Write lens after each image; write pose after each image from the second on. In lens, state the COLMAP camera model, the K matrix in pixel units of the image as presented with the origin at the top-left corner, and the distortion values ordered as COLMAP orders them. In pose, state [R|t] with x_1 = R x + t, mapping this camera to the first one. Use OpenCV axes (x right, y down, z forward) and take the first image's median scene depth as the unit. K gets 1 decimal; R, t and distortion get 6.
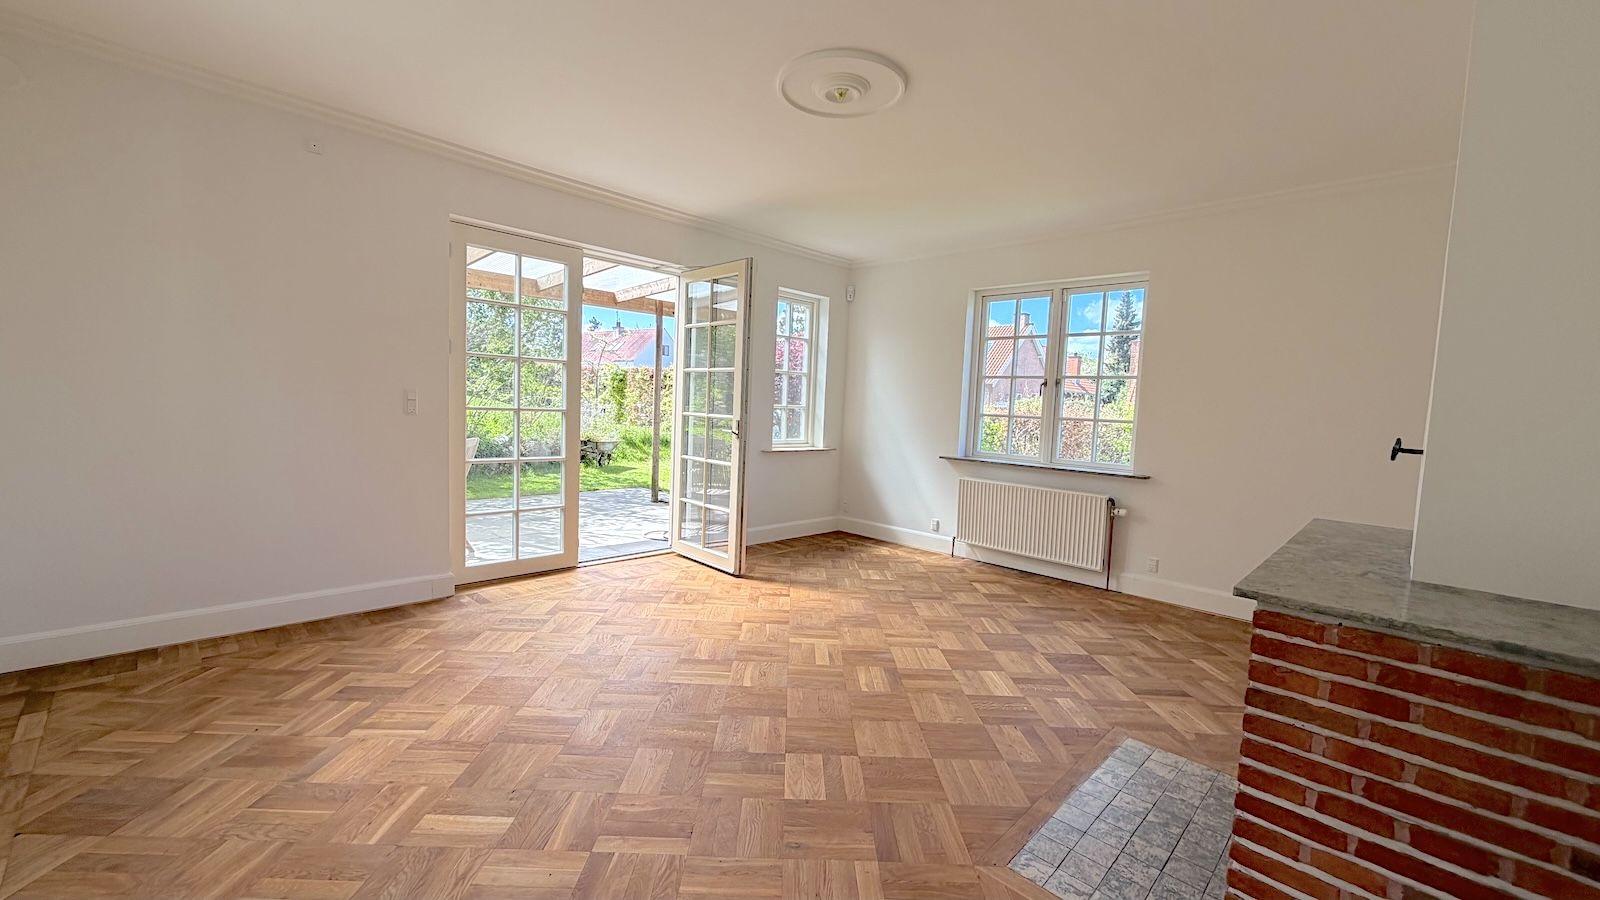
lens RADIAL K [[629.0, 0, 796.7], [0, 629.0, 450.5], [0, 0, 1]] dist [-0.003225, -0.000022]
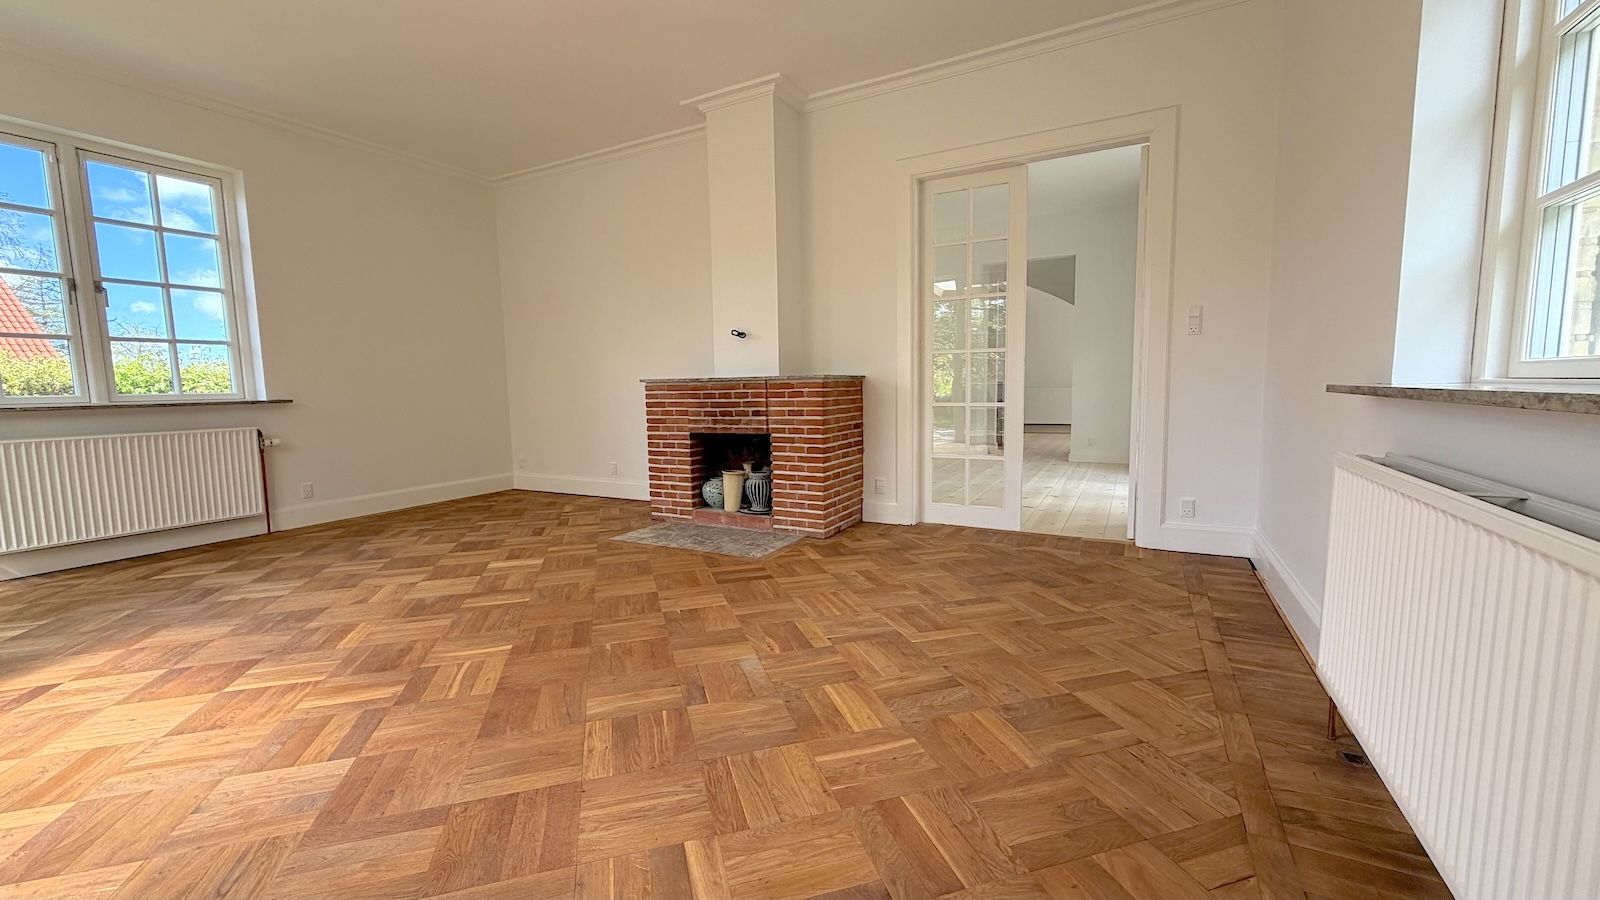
lens RADIAL K [[629.0, 0, 796.7], [0, 629.0, 450.5], [0, 0, 1]] dist [-0.003225, -0.000022]
pose [[-0.274904, -0.136283, 0.951764, -0.686969], [0.078384, 0.983432, 0.163457, 0.025833], [-0.958271, 0.119538, -0.259667, 0.643480]]
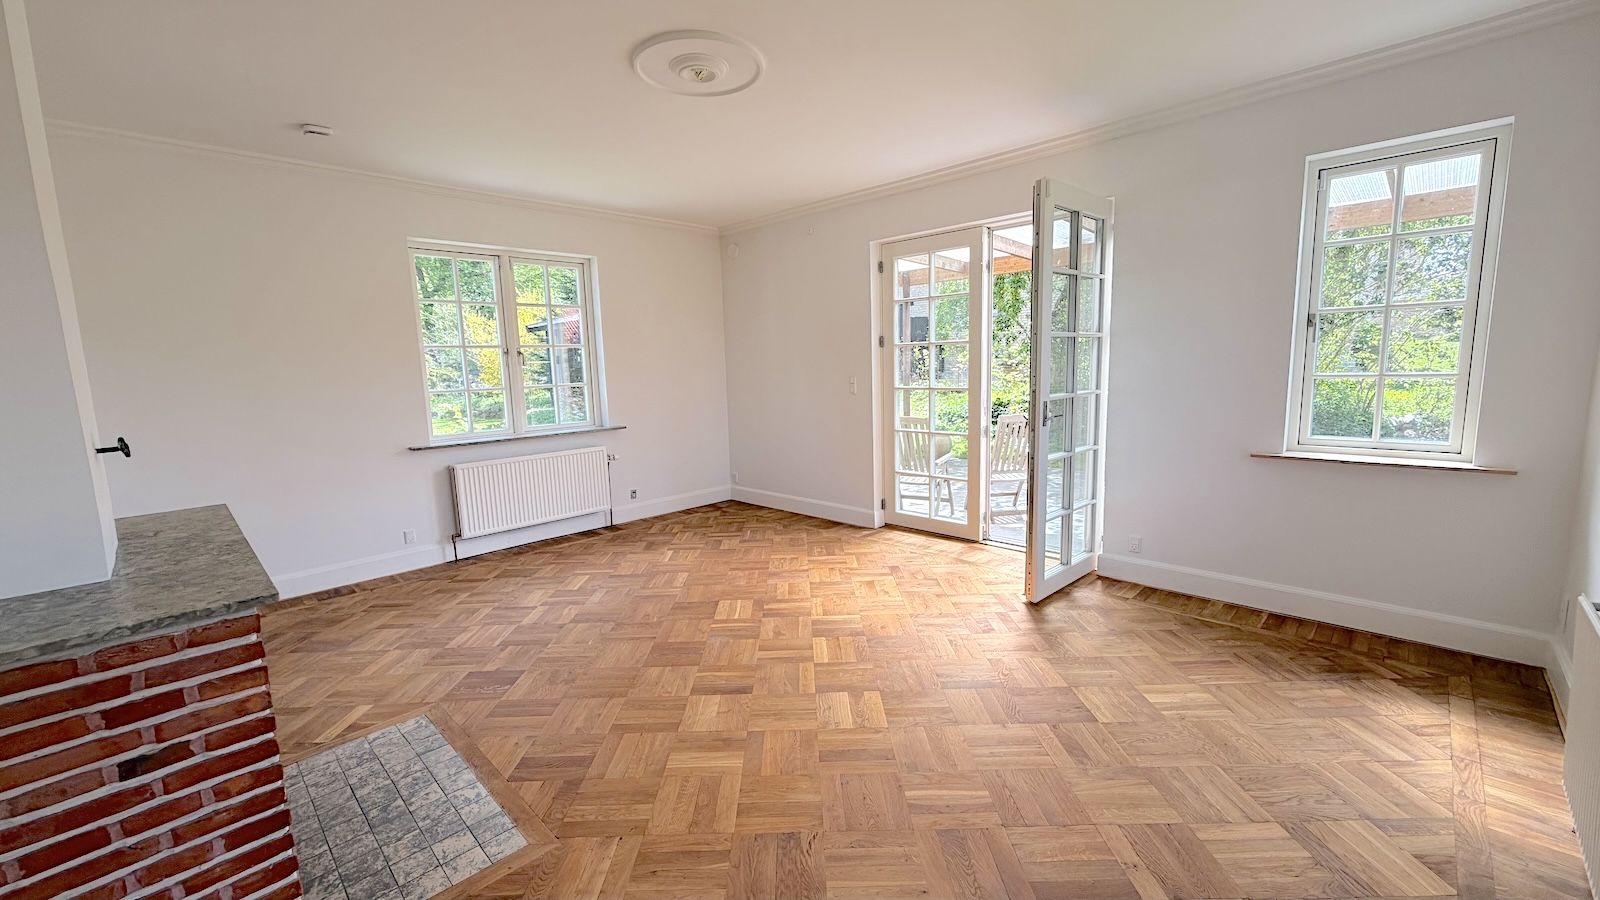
lens RADIAL K [[629.0, 0, 796.7], [0, 629.0, 450.5], [0, 0, 1]] dist [-0.003225, -0.000022]
pose [[0.005524, 0.097174, -0.995252, 0.829954], [-0.048435, 0.994125, 0.096796, -0.061091], [0.998811, 0.047671, 0.010199, 0.873880]]
